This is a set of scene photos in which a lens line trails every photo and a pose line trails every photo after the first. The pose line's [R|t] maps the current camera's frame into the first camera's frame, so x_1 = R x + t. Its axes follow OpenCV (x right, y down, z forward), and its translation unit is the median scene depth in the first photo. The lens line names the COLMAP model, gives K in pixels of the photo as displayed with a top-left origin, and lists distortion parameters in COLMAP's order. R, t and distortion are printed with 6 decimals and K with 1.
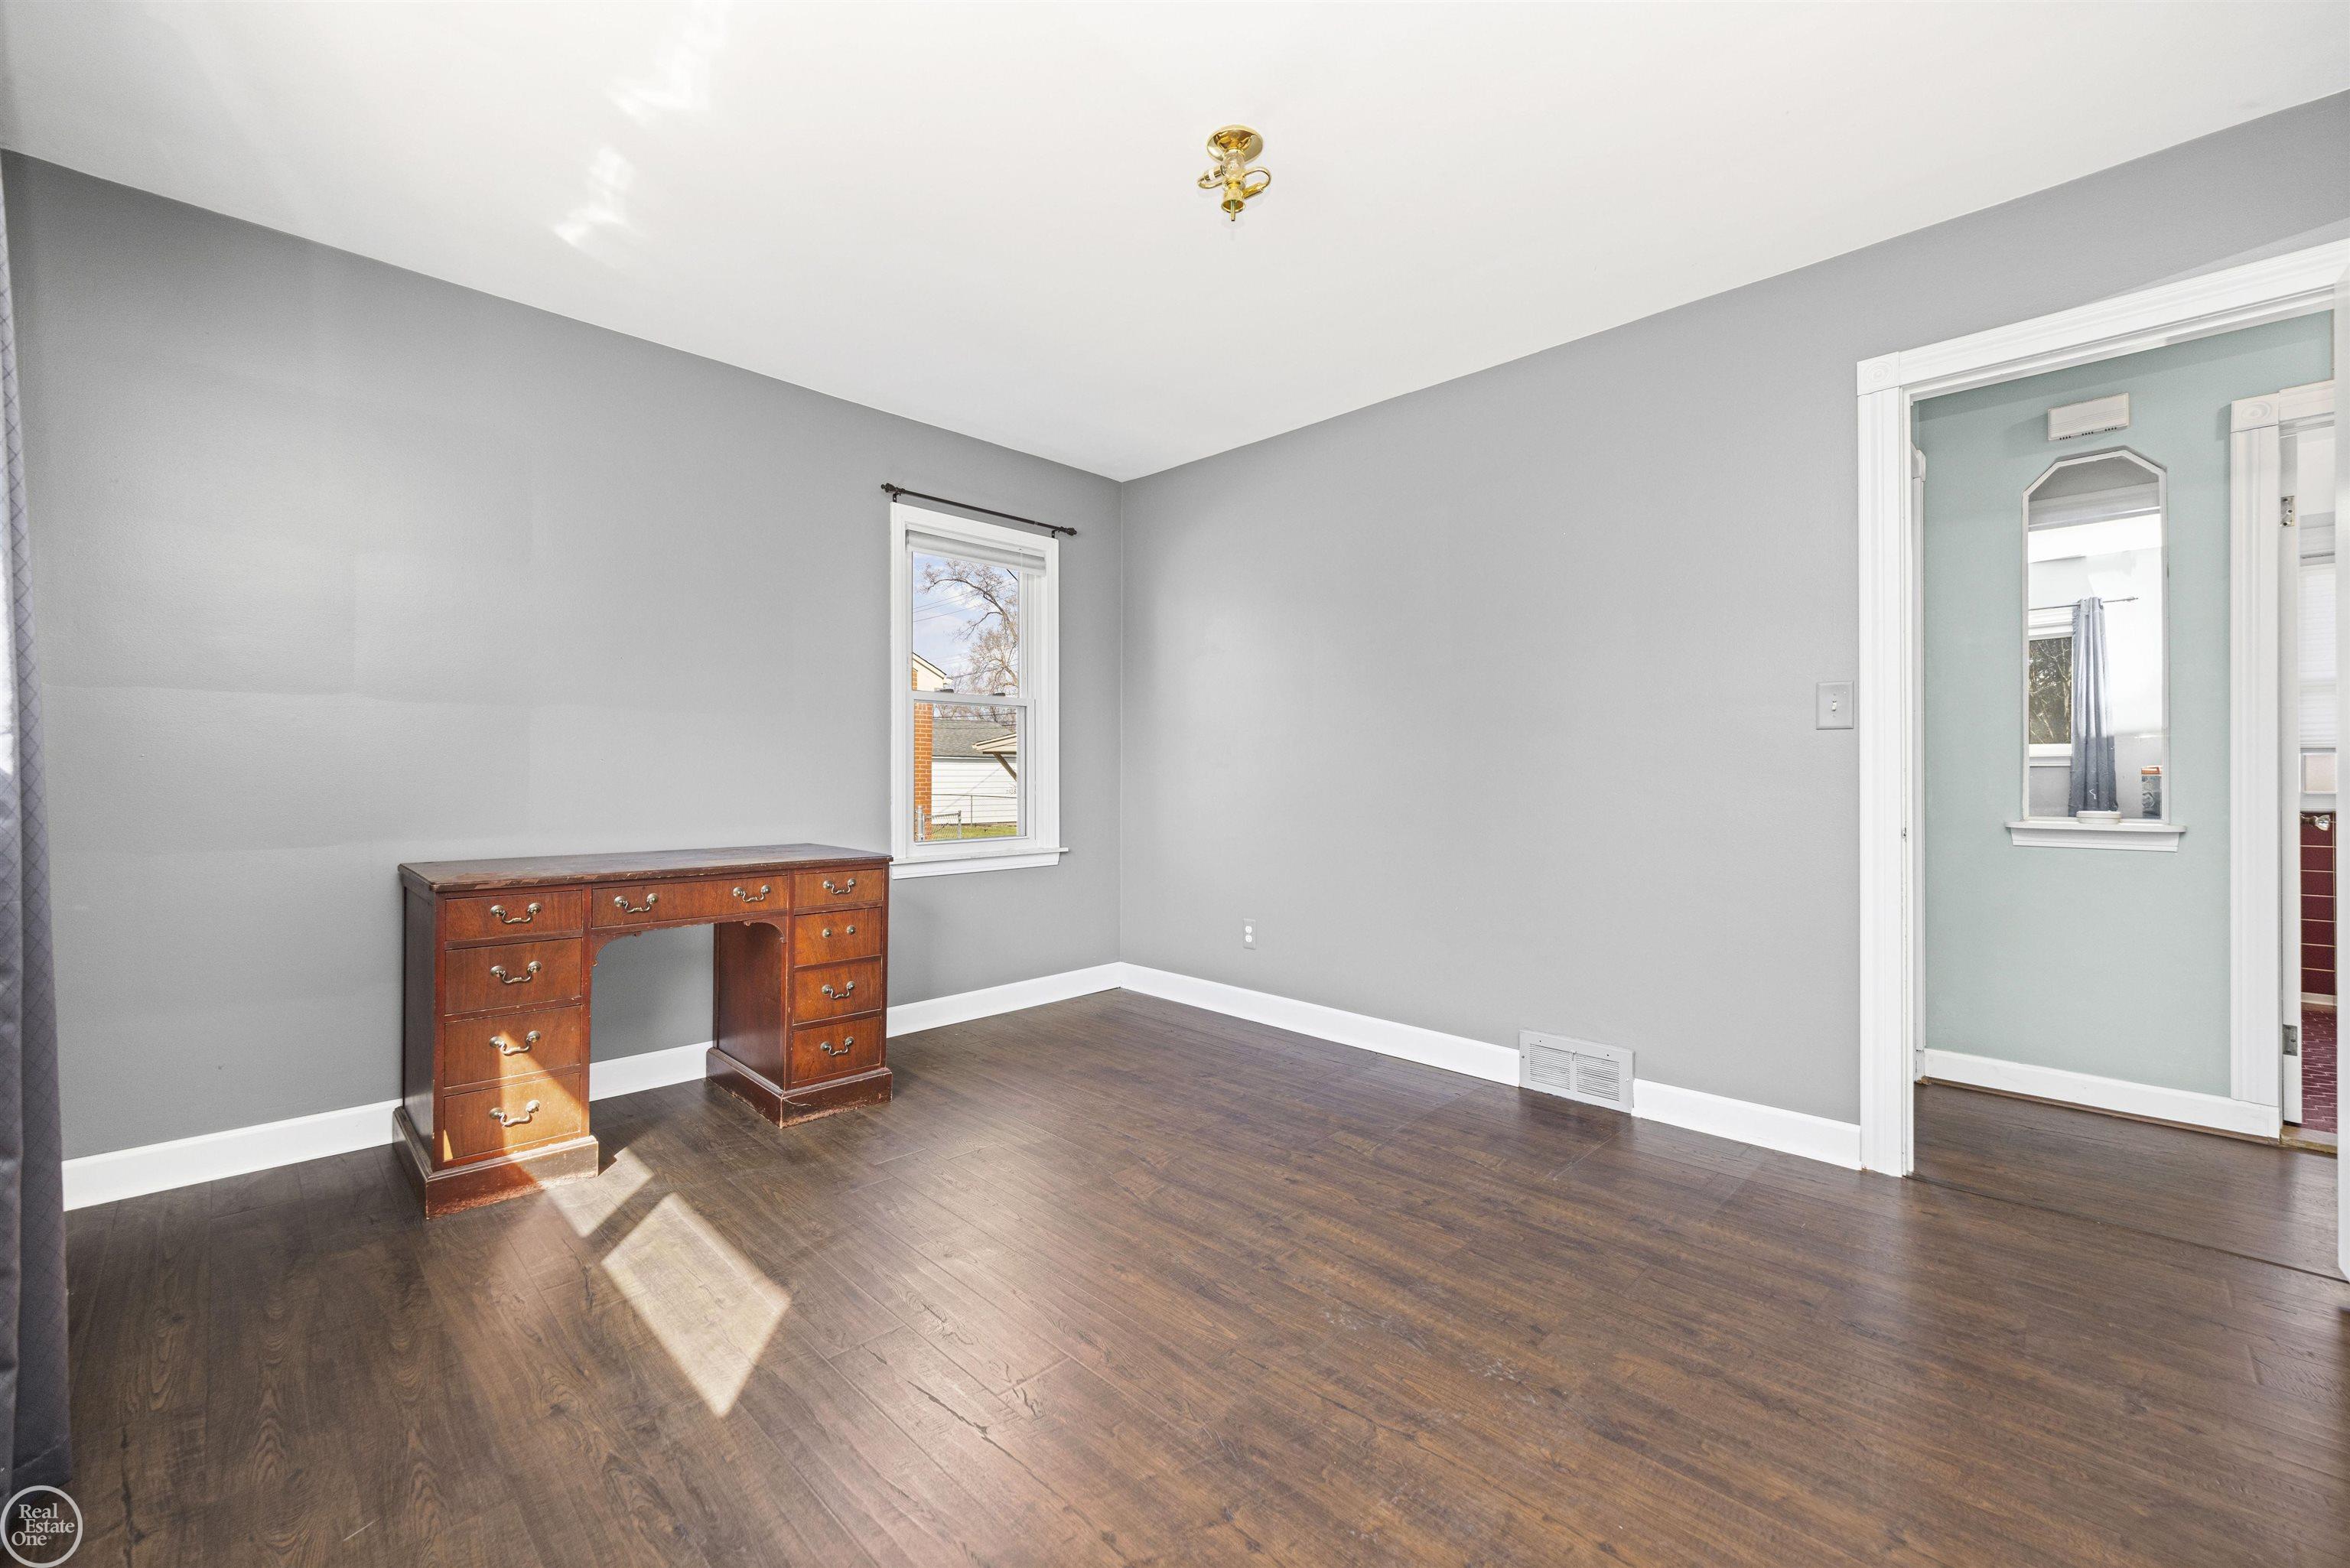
lens RADIAL K [[940.6, 0, 1182.2], [0, 940.6, 778.4], [0, 0, 1]] dist [0.000275, -0.000409]
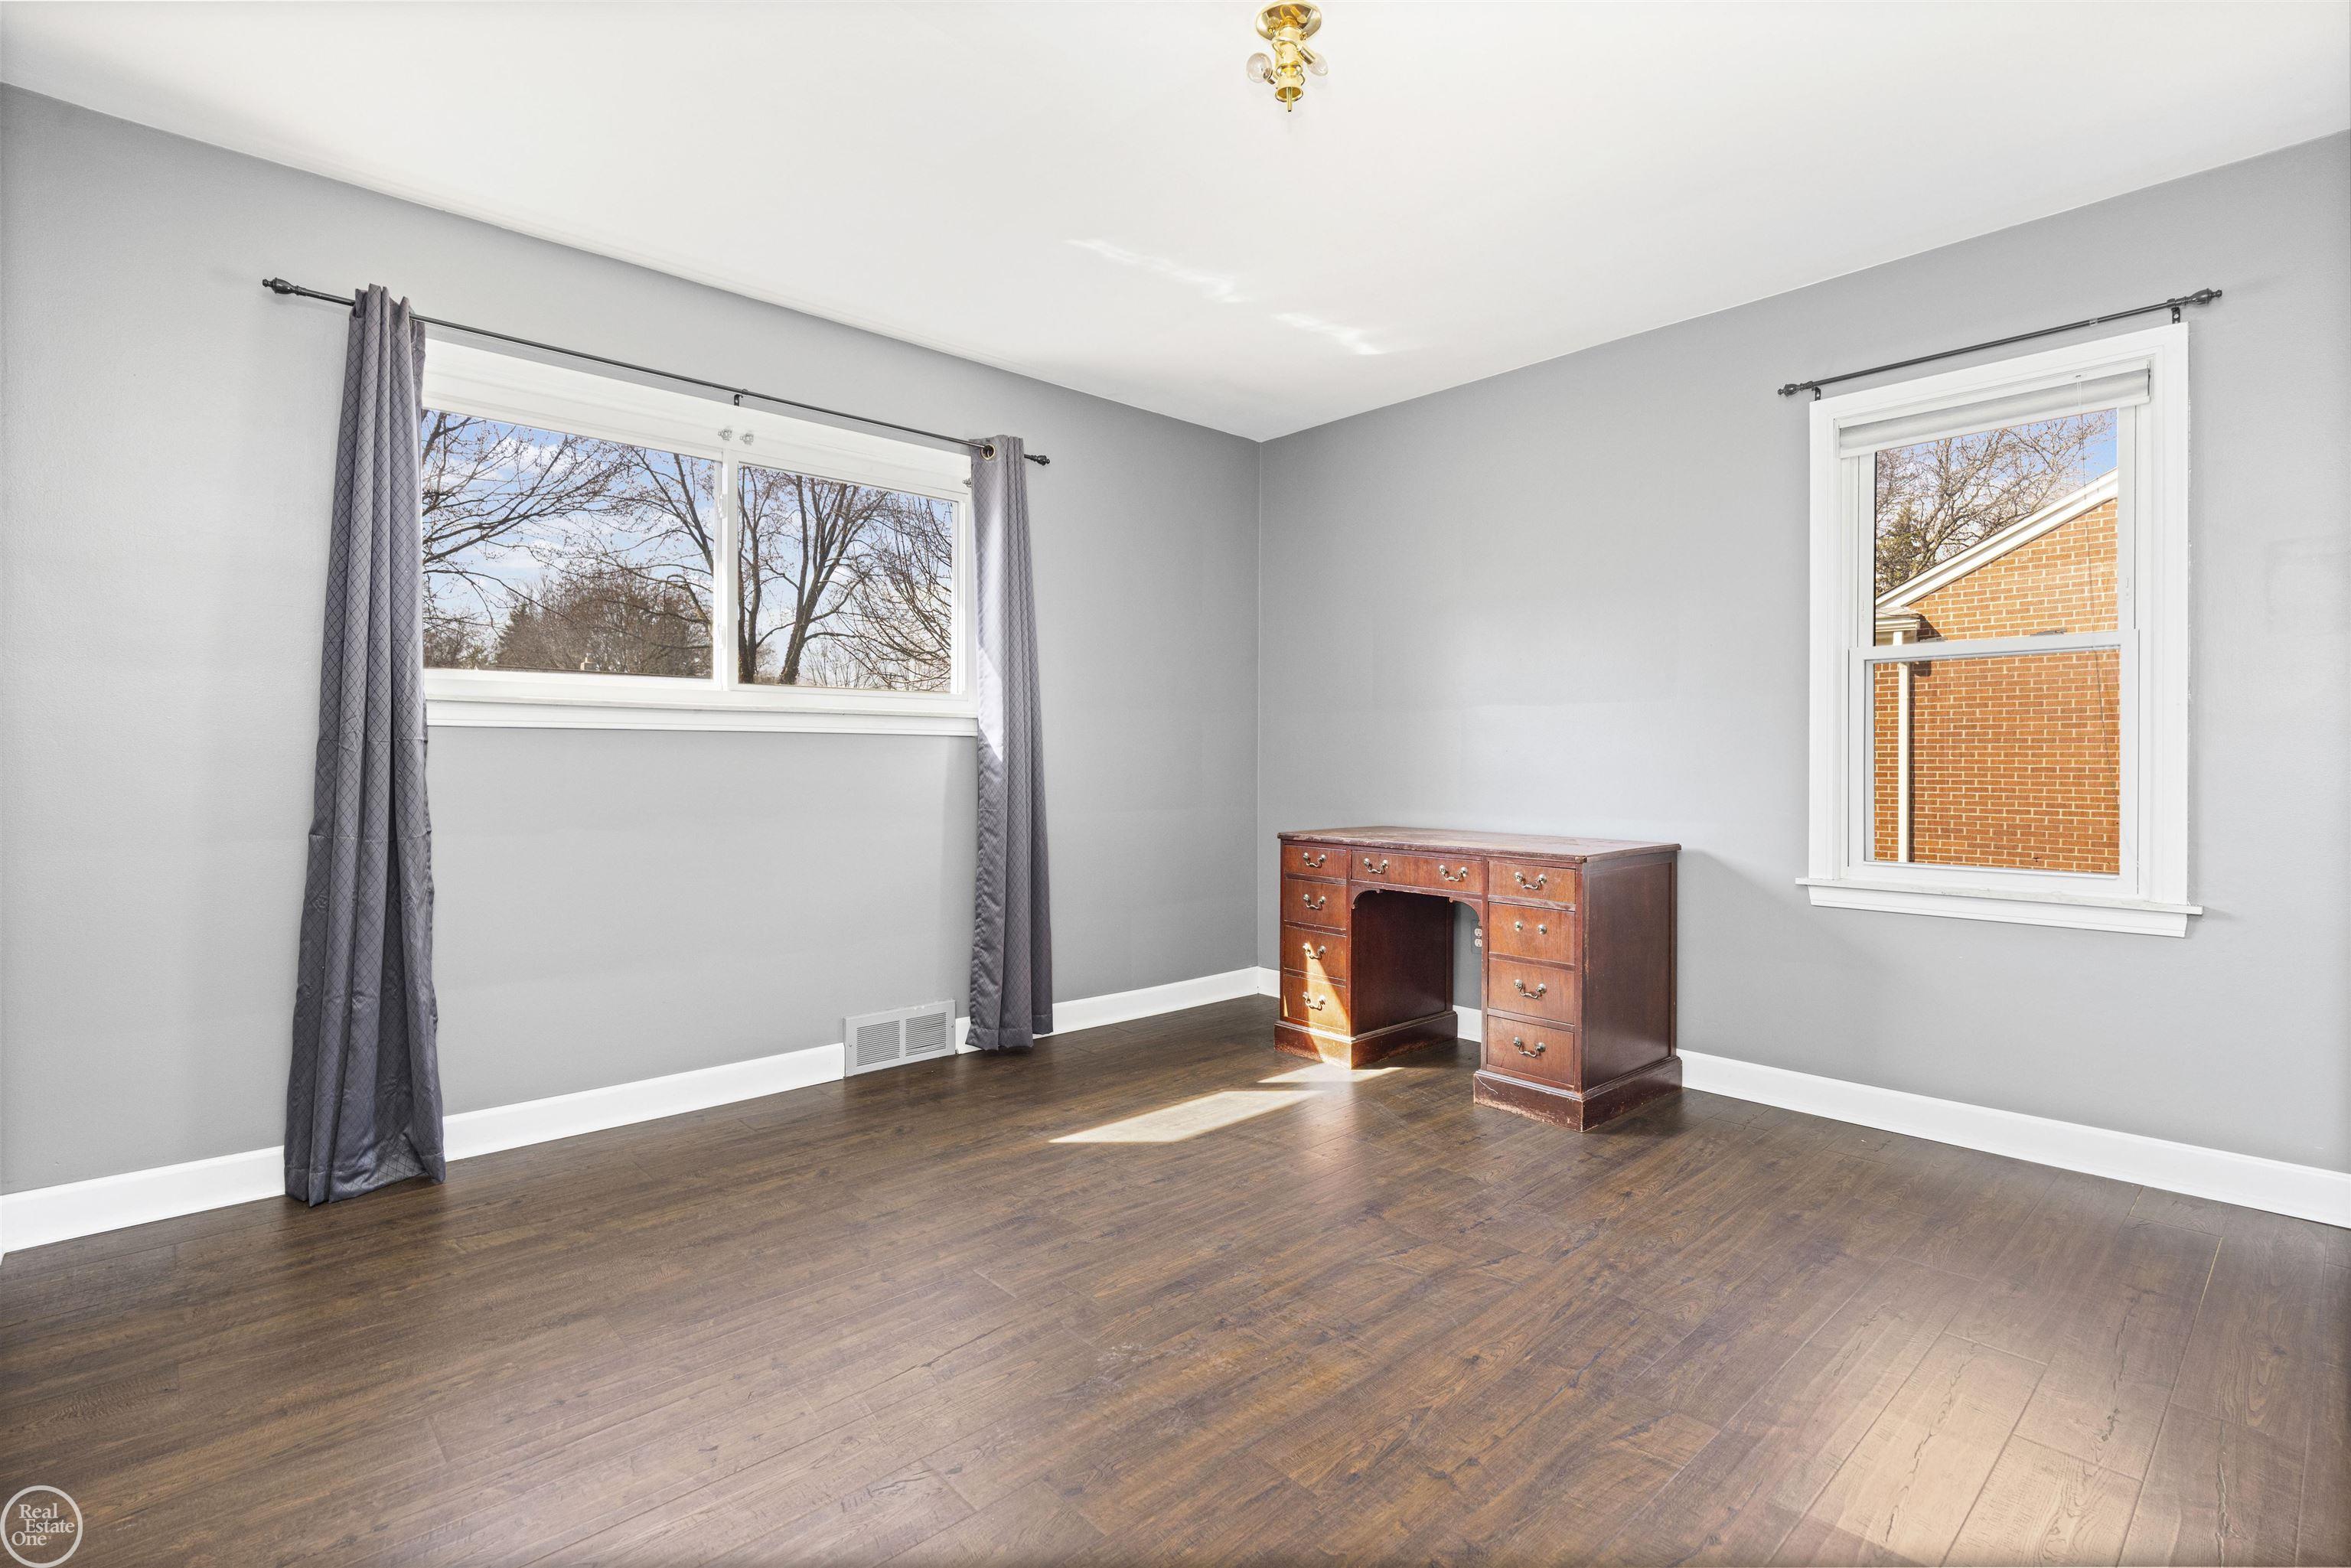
lens RADIAL K [[1132.7, 0, 1182.9], [0, 1132.7, 766.2], [0, 0, 1]] dist [0.004784, -0.002064]
pose [[-0.052892, 0.002402, -0.998597, 0.980638], [-0.009406, 0.999952, 0.002904, -0.001155], [0.998556, 0.009547, -0.052867, 0.863530]]
